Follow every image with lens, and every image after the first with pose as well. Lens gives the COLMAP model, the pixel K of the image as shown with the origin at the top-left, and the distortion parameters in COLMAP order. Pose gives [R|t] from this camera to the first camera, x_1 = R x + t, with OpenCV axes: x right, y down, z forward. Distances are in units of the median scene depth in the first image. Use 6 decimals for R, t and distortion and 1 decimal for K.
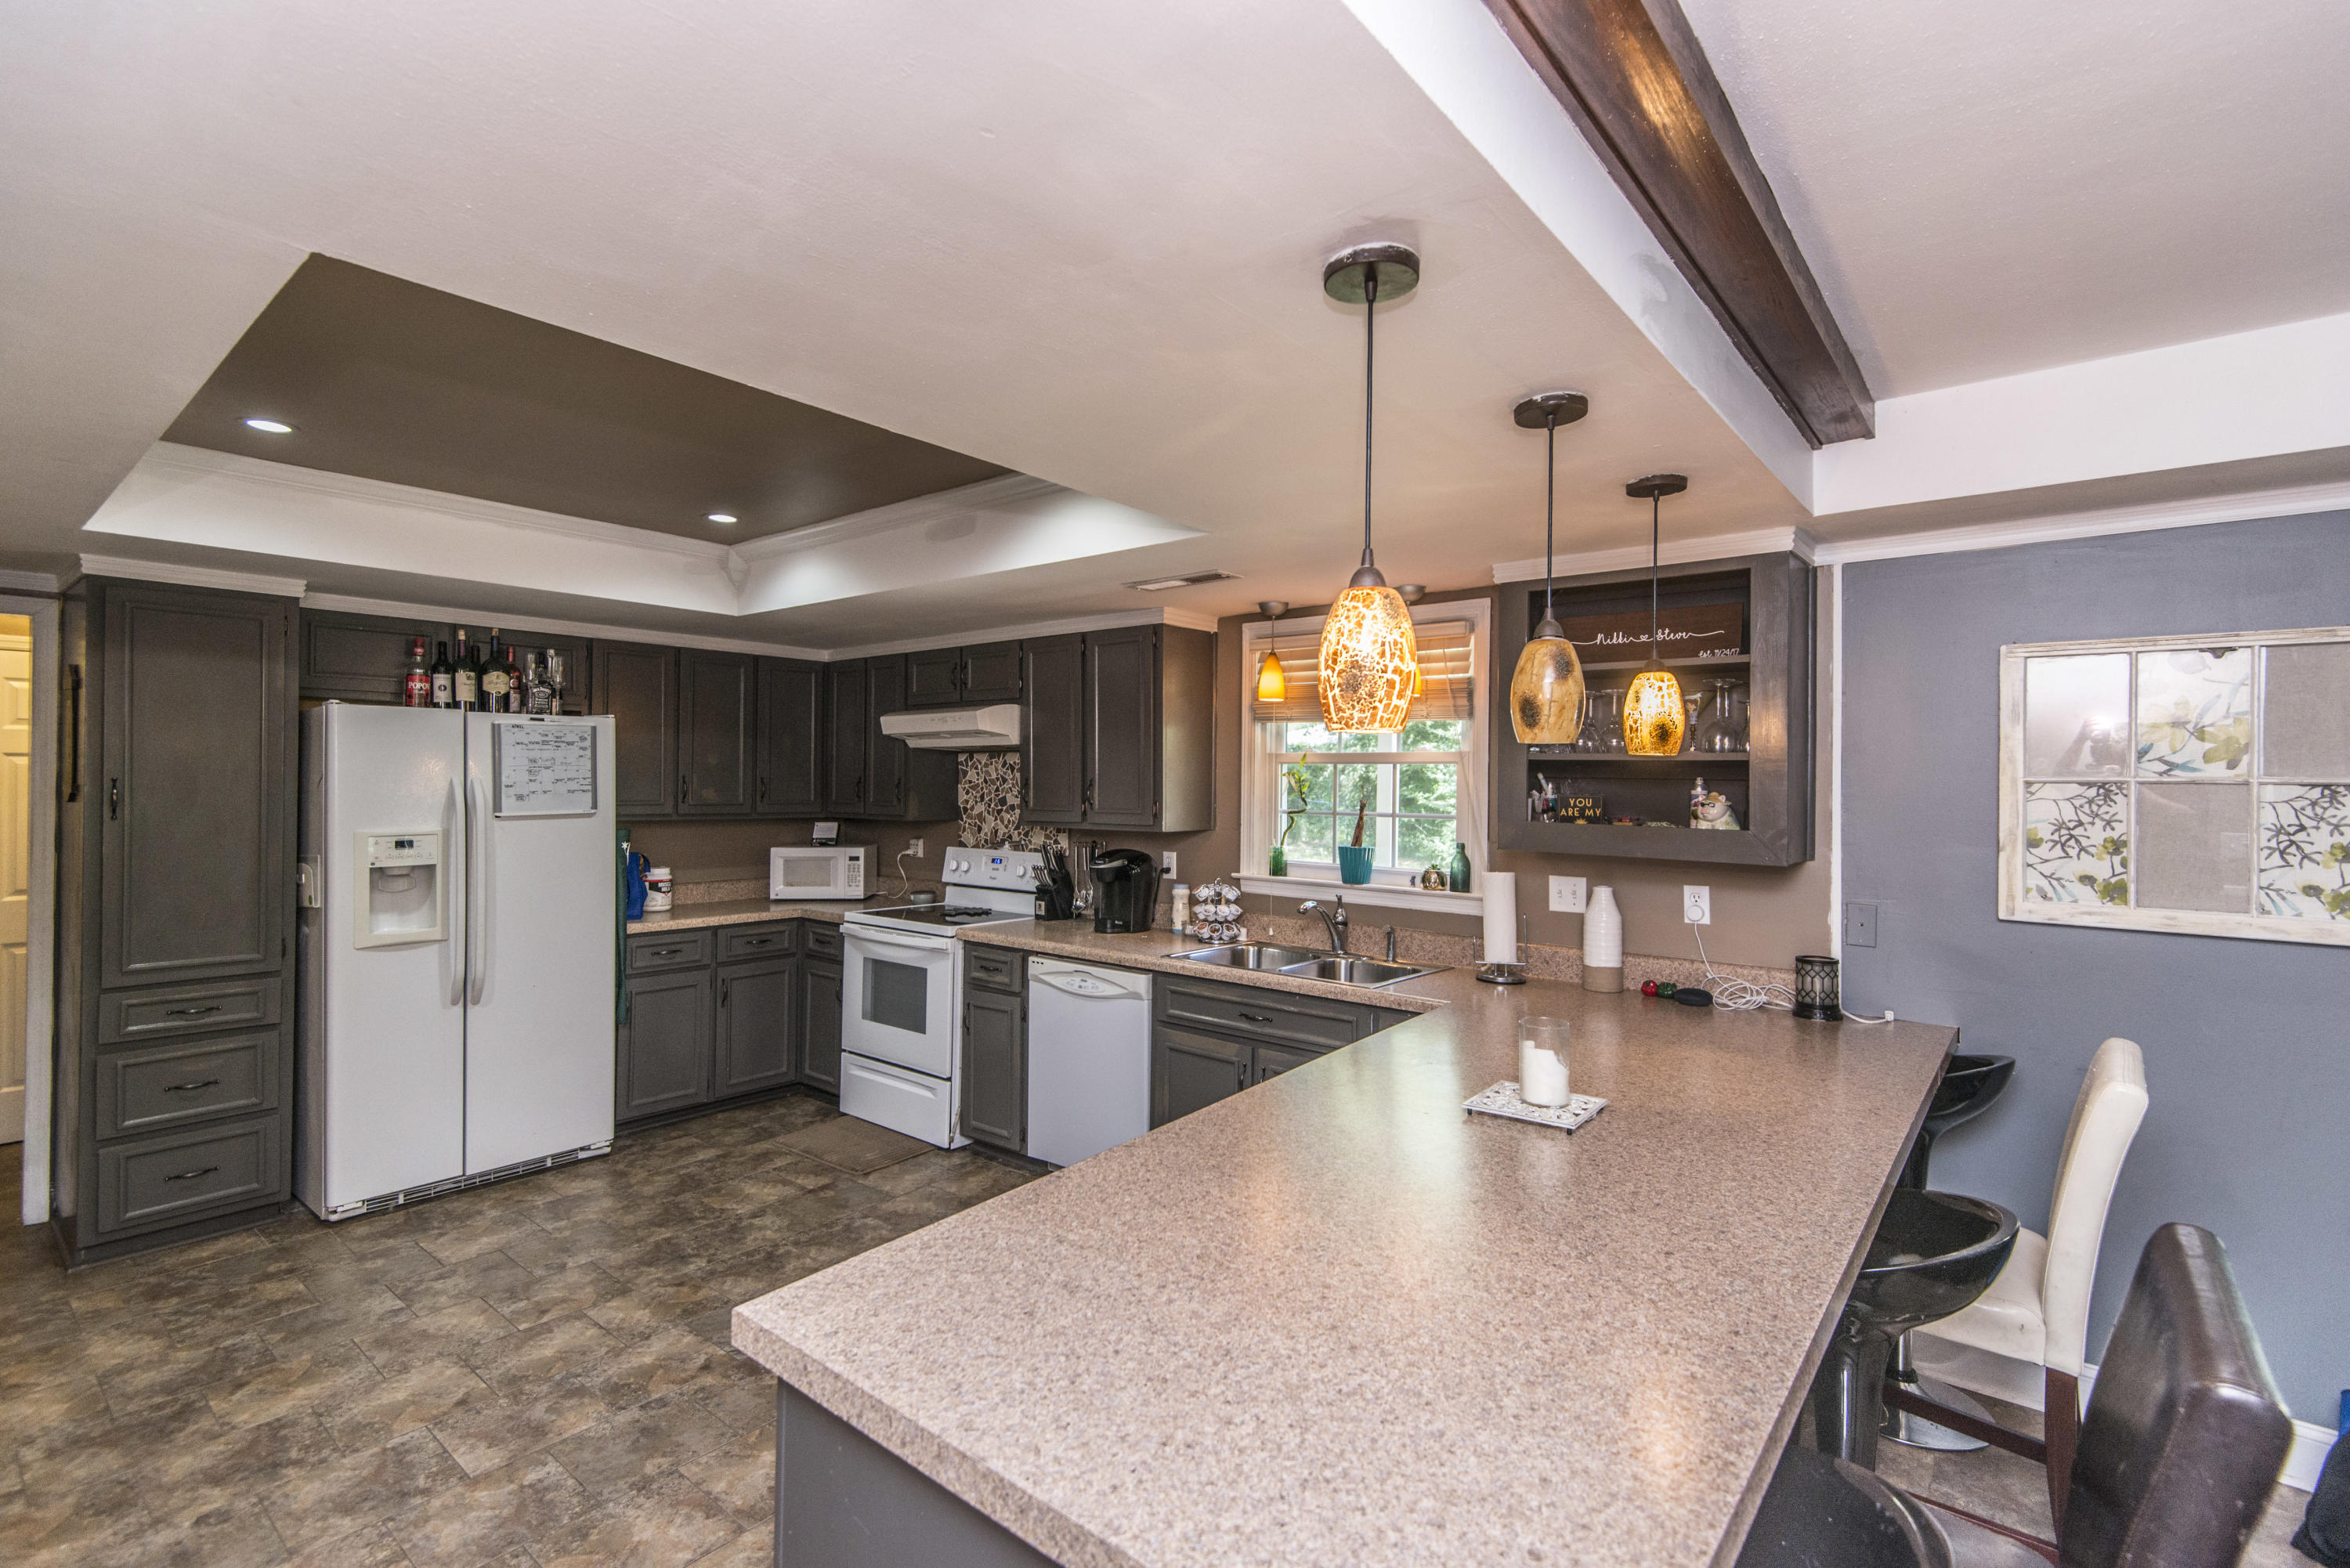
lens RADIAL K [[1073.6, 0, 1174.6], [0, 1073.6, 781.7], [0, 0, 1]] dist [0.017430, 0.000073]
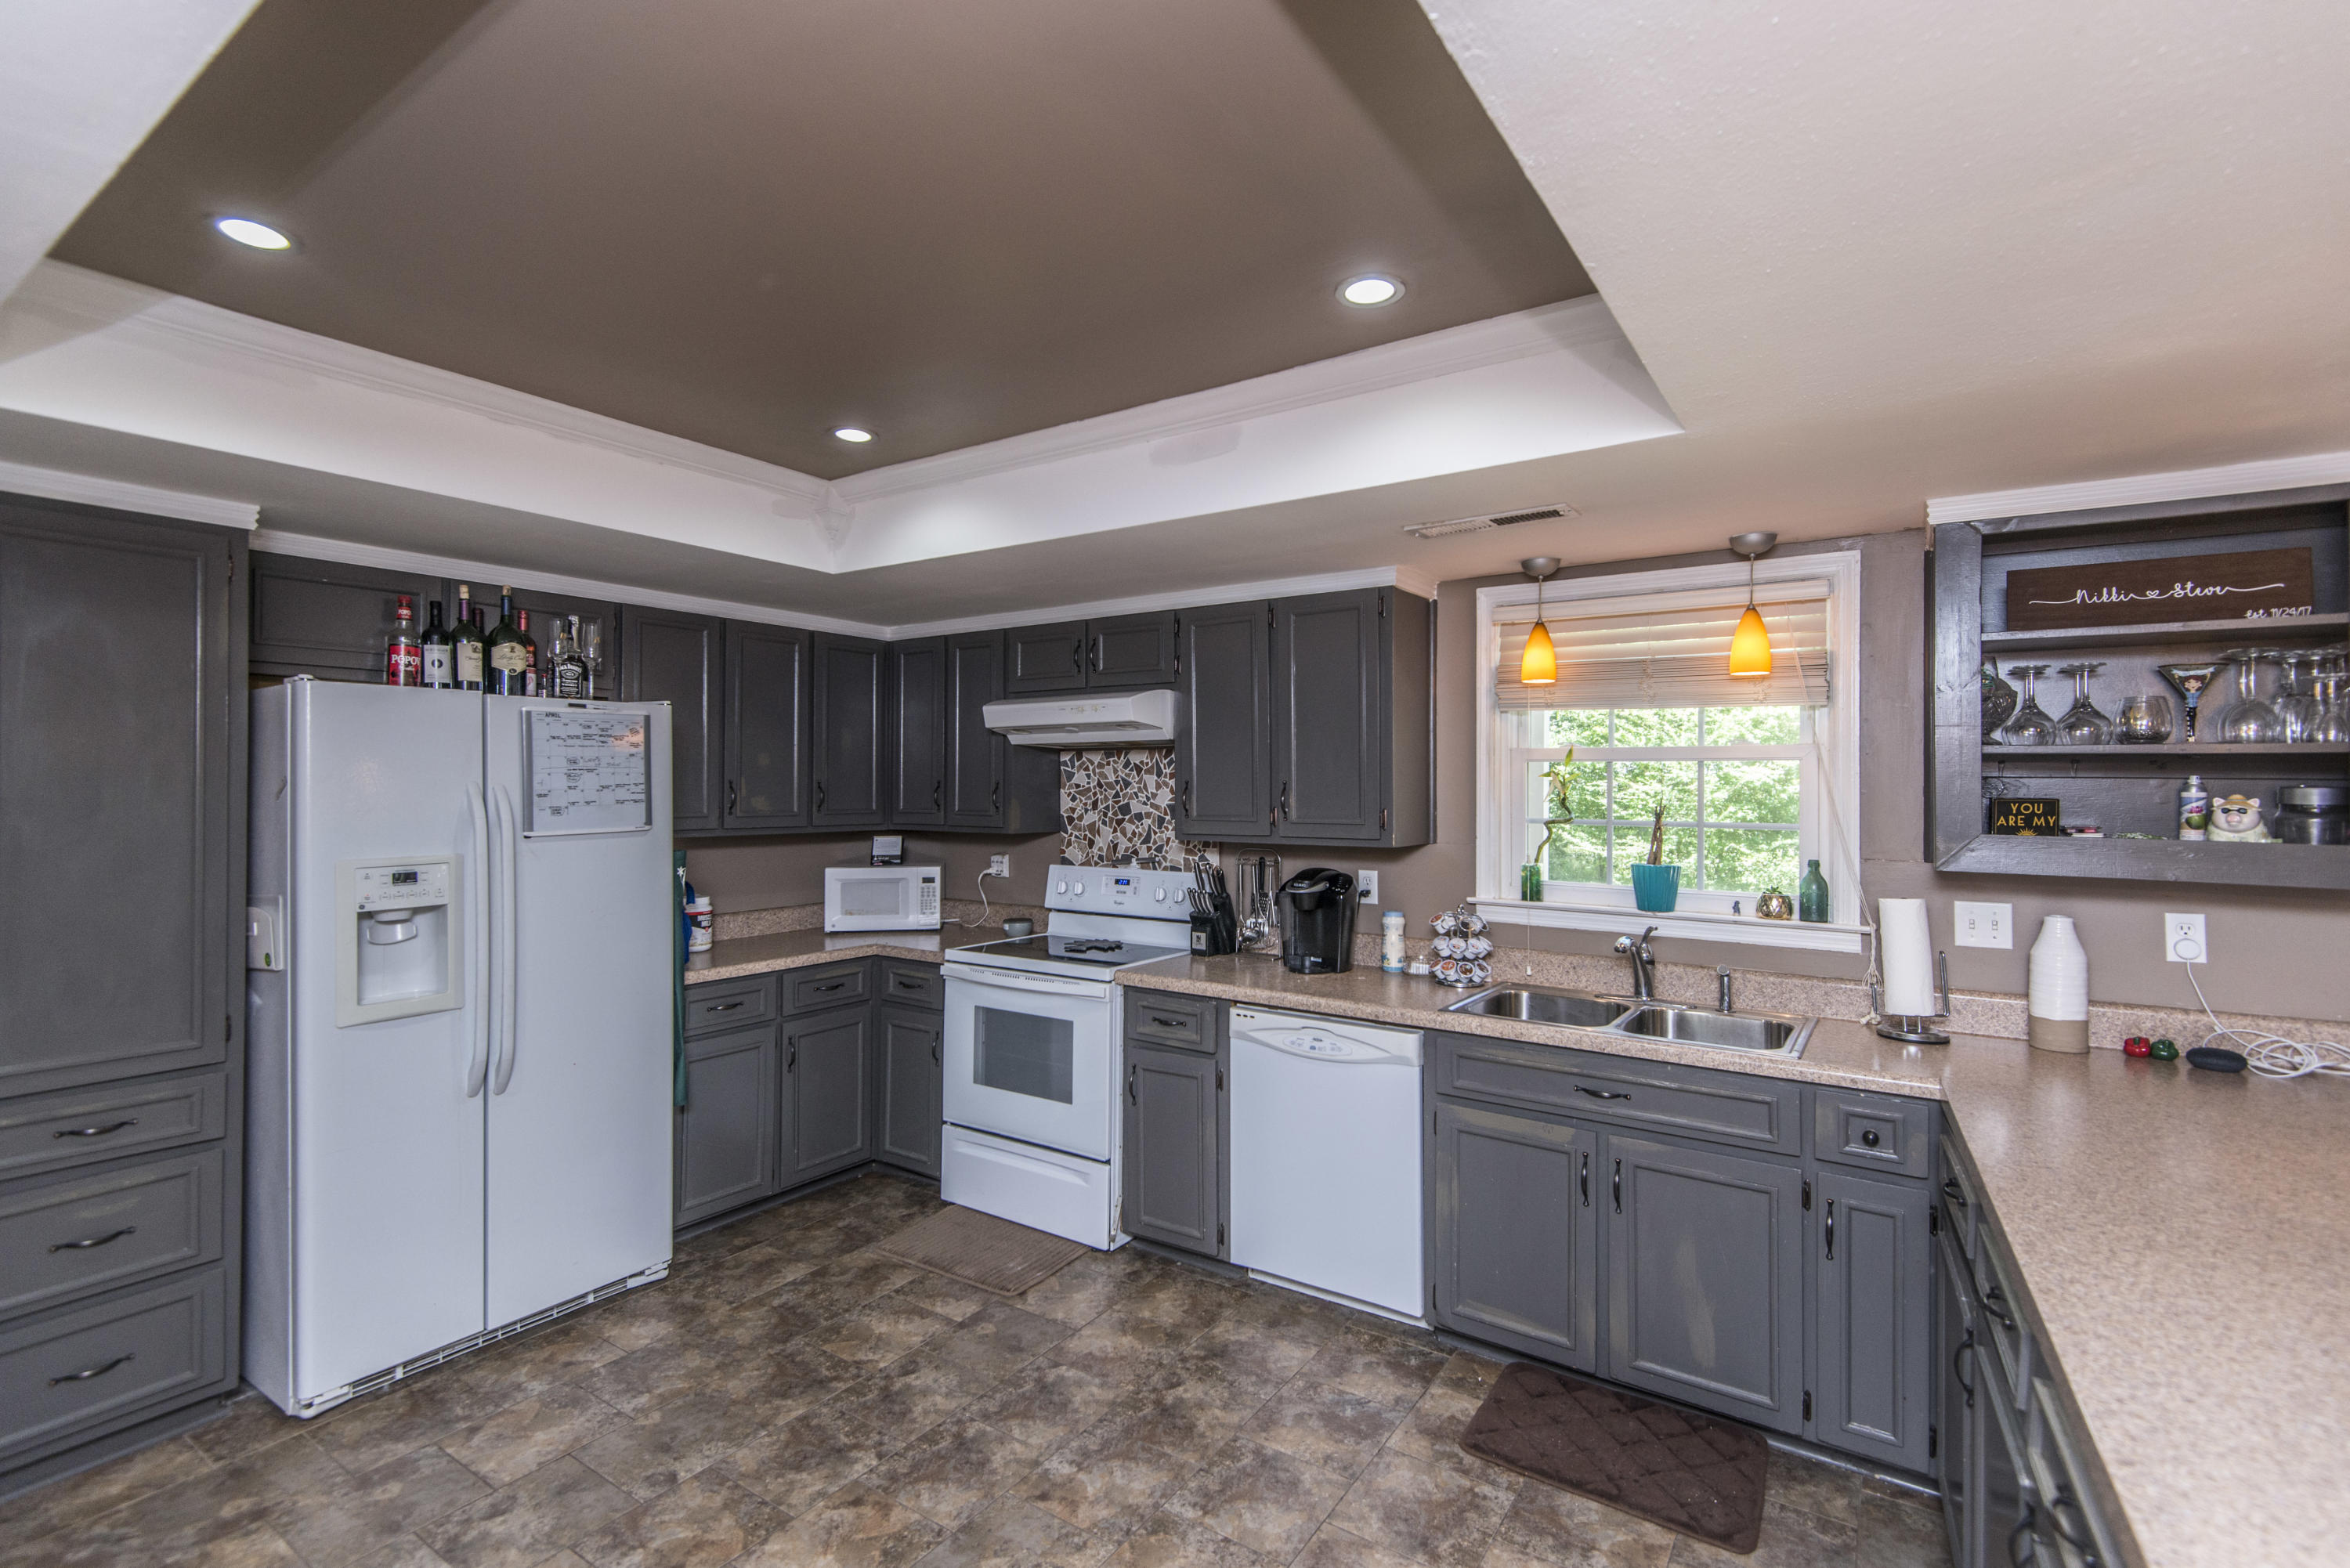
lens RADIAL K [[1073.6, 0, 1167.5], [0, 1073.6, 782.8], [0, 0, 1]] dist [0.017430, 0.000073]
pose [[0.995714, -0.005002, 0.092349, -0.260093], [0.005109, 0.999987, -0.000926, -0.001445], [-0.092343, 0.001394, 0.995726, 0.227320]]
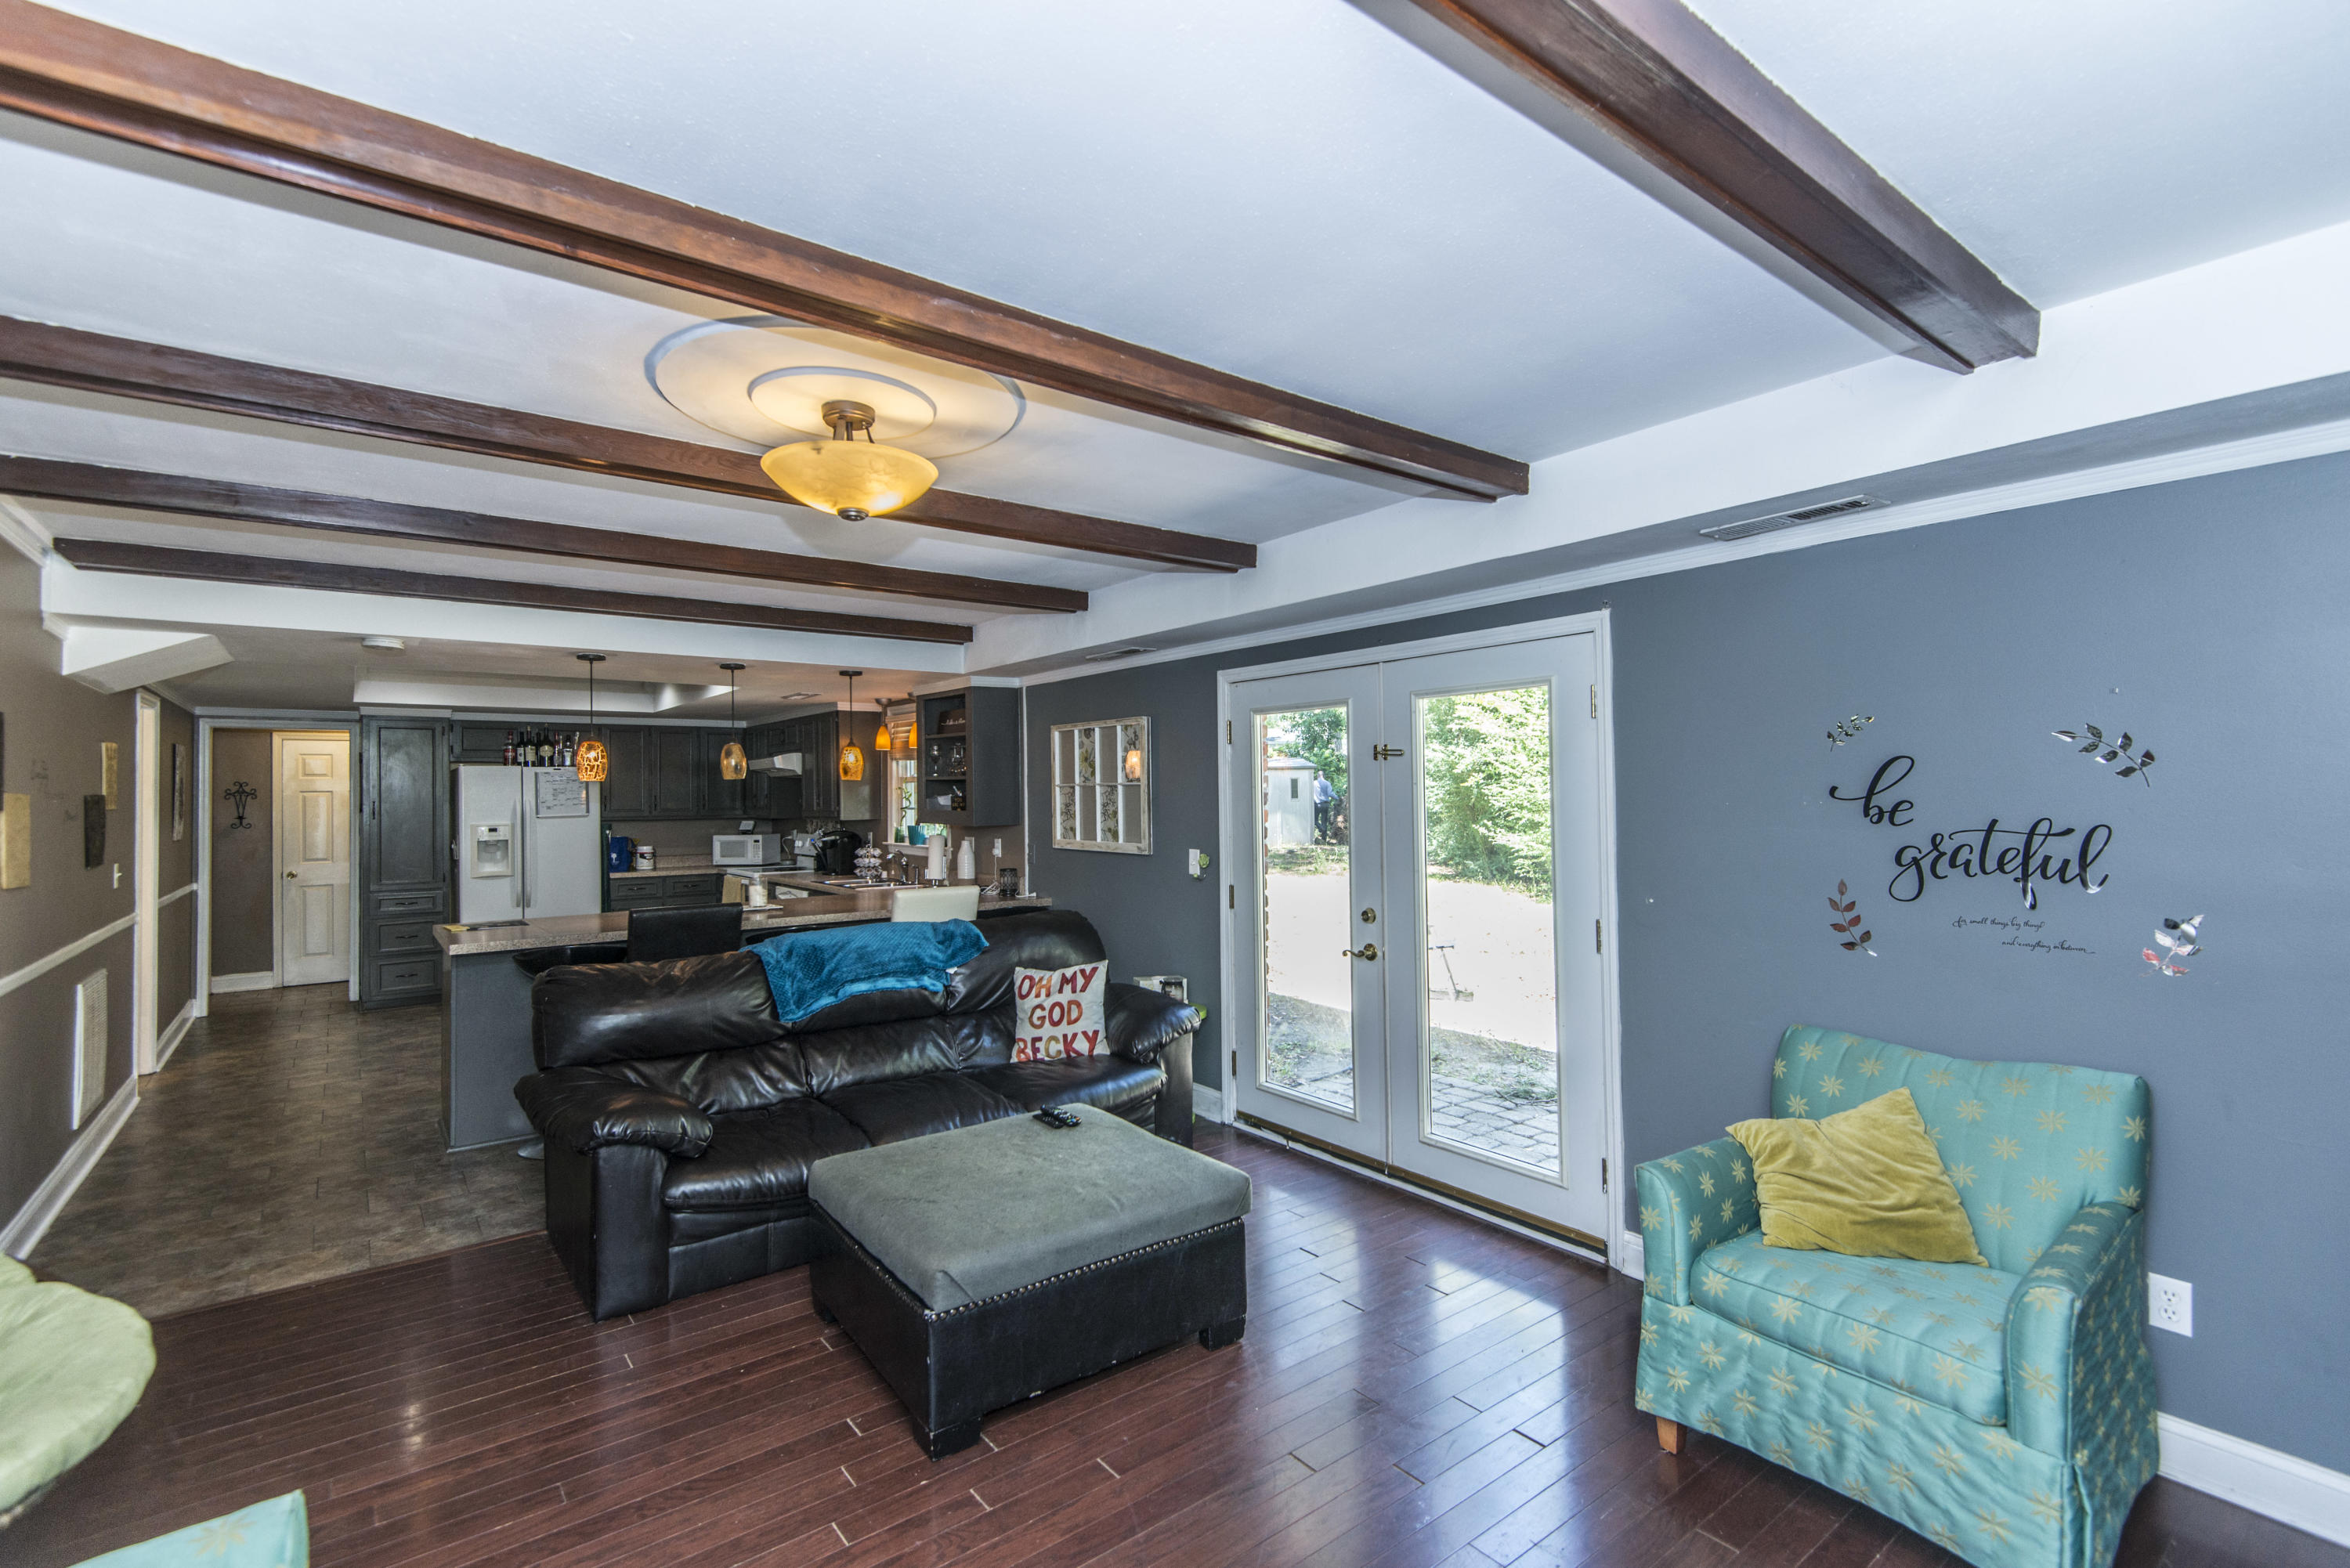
lens RADIAL K [[1073.6, 0, 1183.9], [0, 1073.6, 777.5], [0, 0, 1]] dist [0.017430, 0.000073]
pose [[0.975373, -0.024501, -0.219195, 1.027284], [0.021104, 0.999618, -0.017824, 0.019257], [0.219548, 0.012759, 0.975518, -0.738016]]
